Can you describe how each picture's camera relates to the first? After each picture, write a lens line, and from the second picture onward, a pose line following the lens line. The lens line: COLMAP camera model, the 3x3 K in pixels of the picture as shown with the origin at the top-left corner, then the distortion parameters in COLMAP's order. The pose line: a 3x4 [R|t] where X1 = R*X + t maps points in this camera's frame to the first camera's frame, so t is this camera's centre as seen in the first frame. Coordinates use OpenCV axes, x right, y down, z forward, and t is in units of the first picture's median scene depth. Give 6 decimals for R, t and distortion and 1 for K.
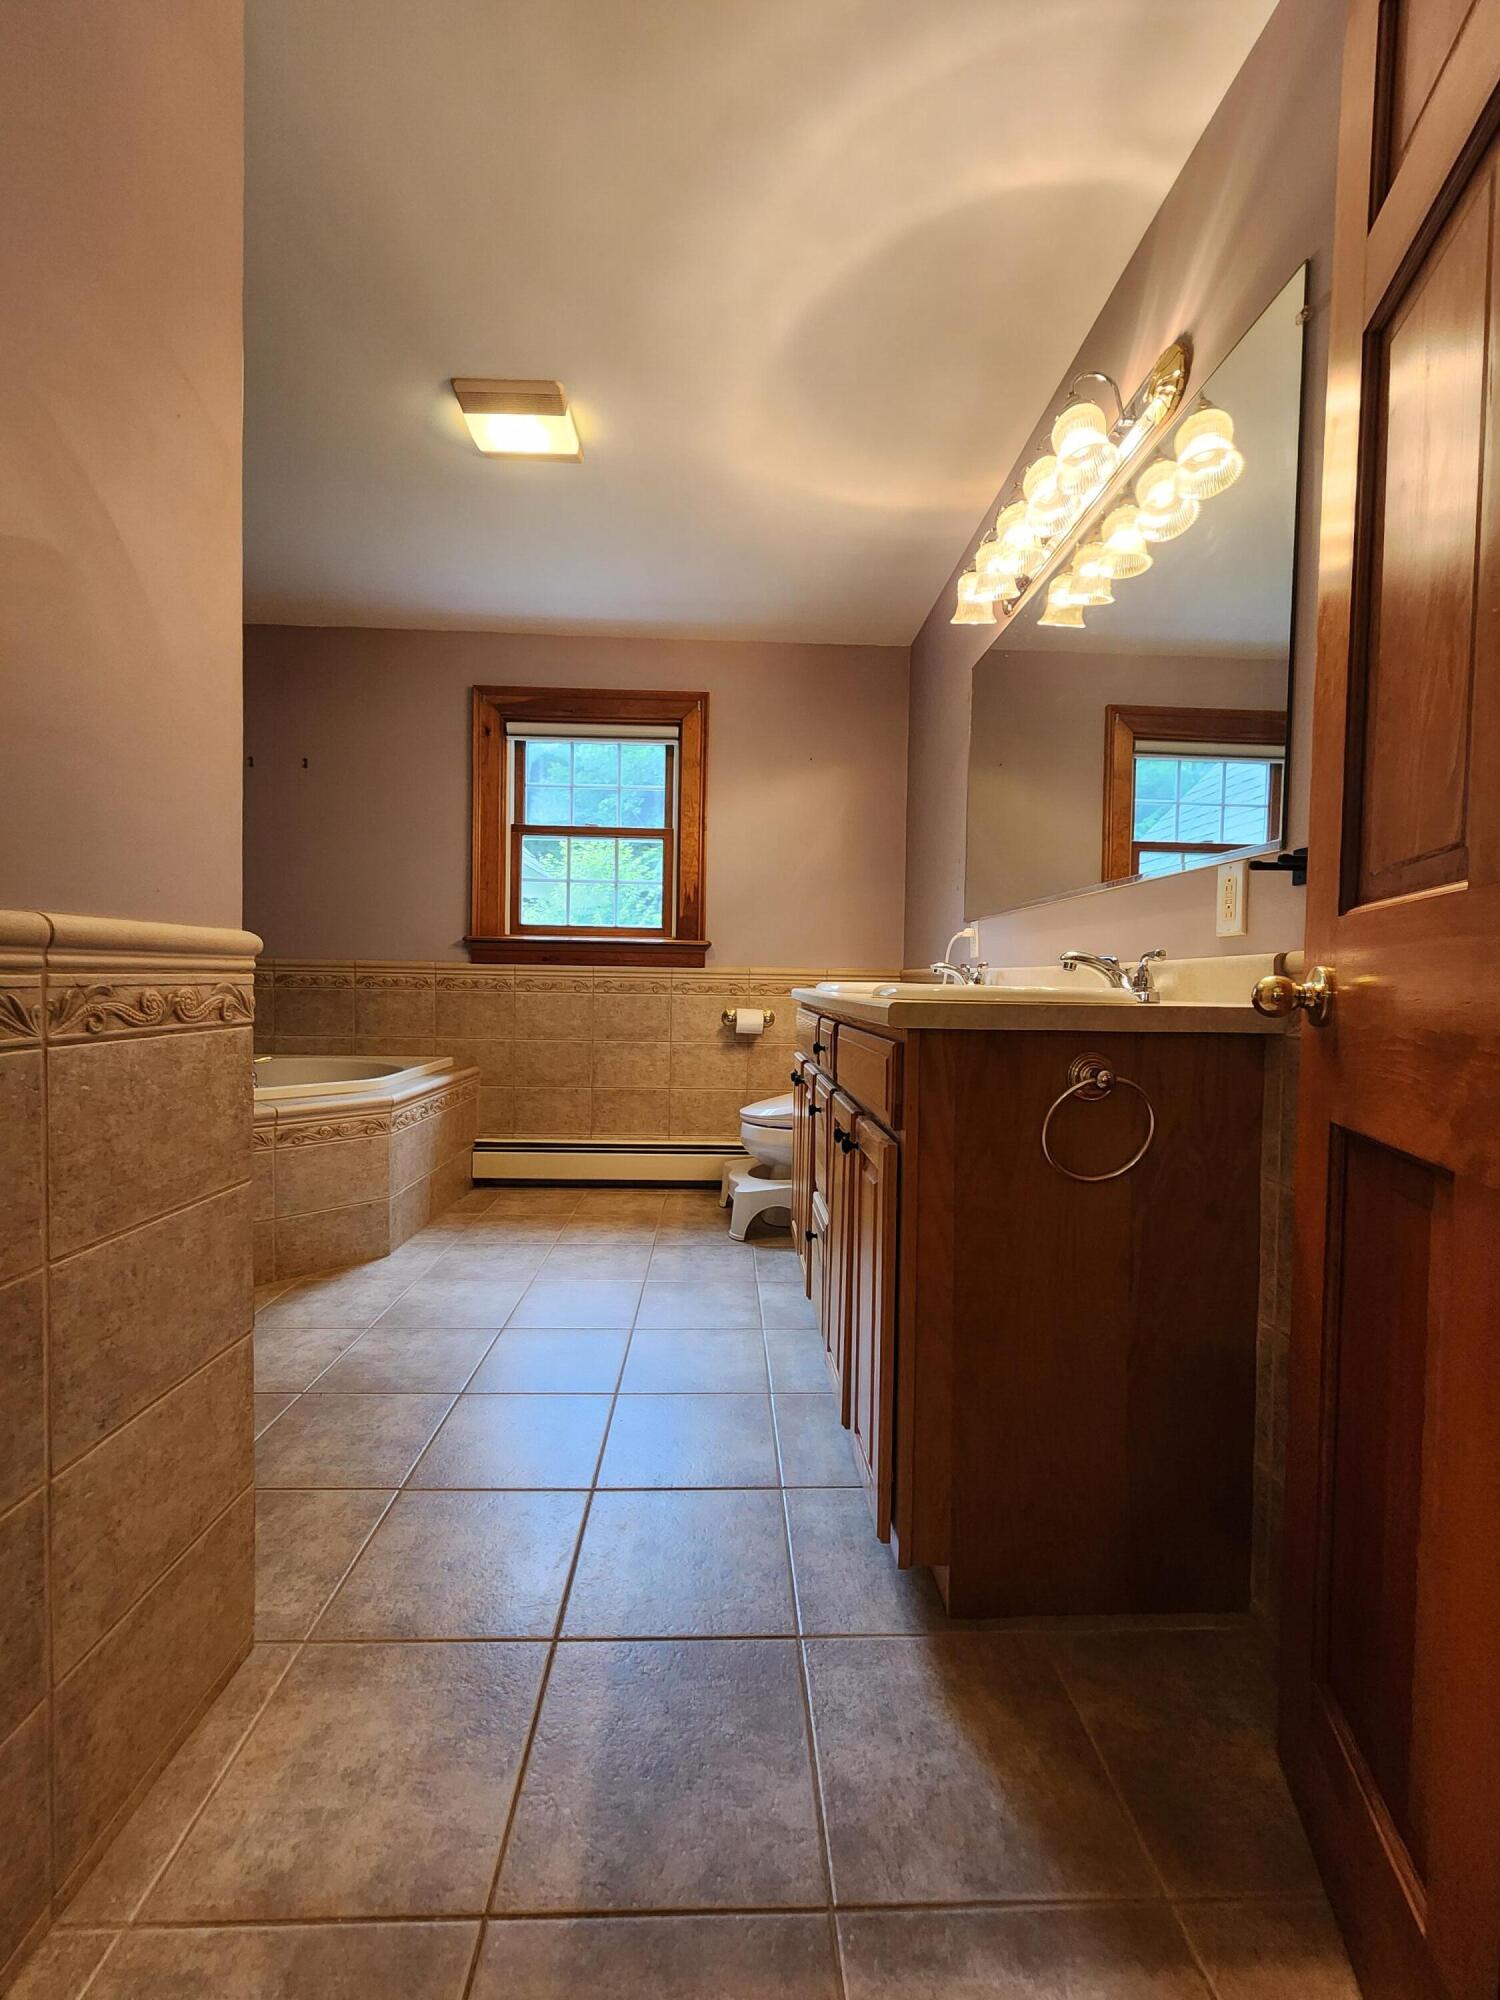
lens RADIAL K [[821.4, 0, 756.8], [0, 821.4, 1001.8], [0, 0, 1]] dist [0.002611, -0.000081]
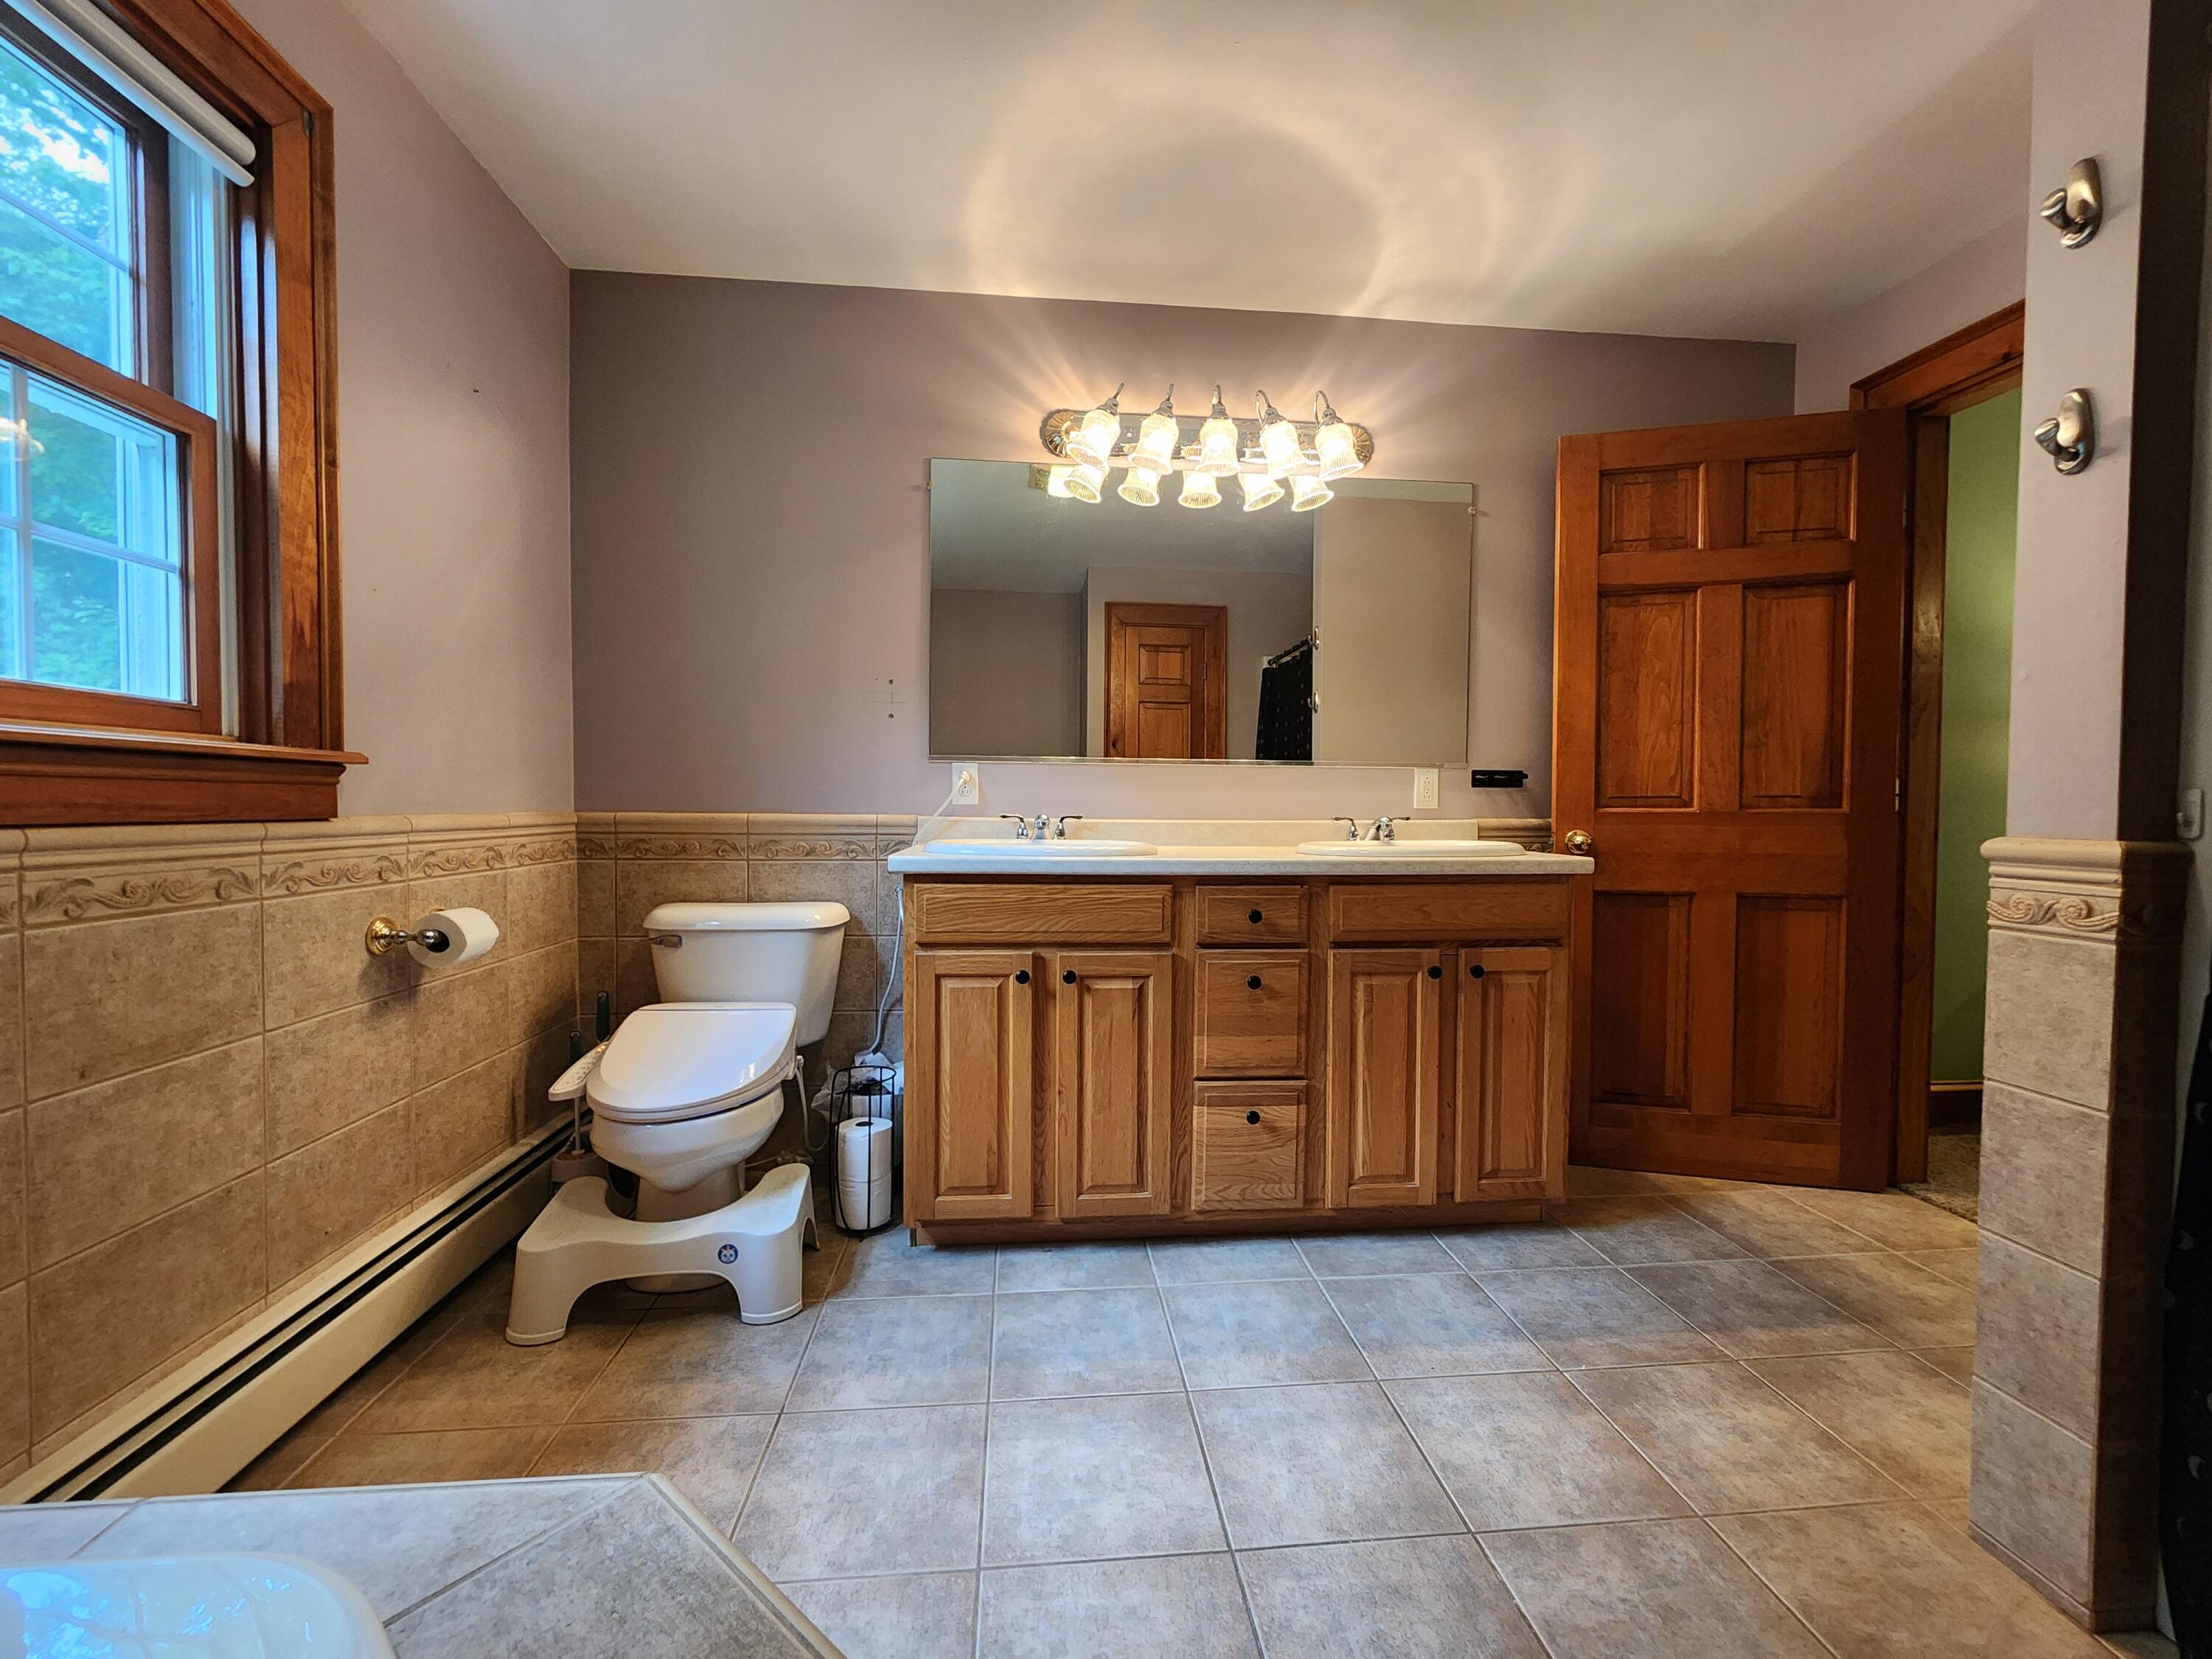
lens RADIAL K [[908.5, 0, 1111.9], [0, 908.5, 828.3], [0, 0, 1]] dist [0.002611, -0.000081]
pose [[-0.054996, -0.042502, 0.997582, -0.513880], [0.020257, 0.998841, 0.043672, -0.049085], [-0.998281, 0.022610, -0.054071, 0.658117]]
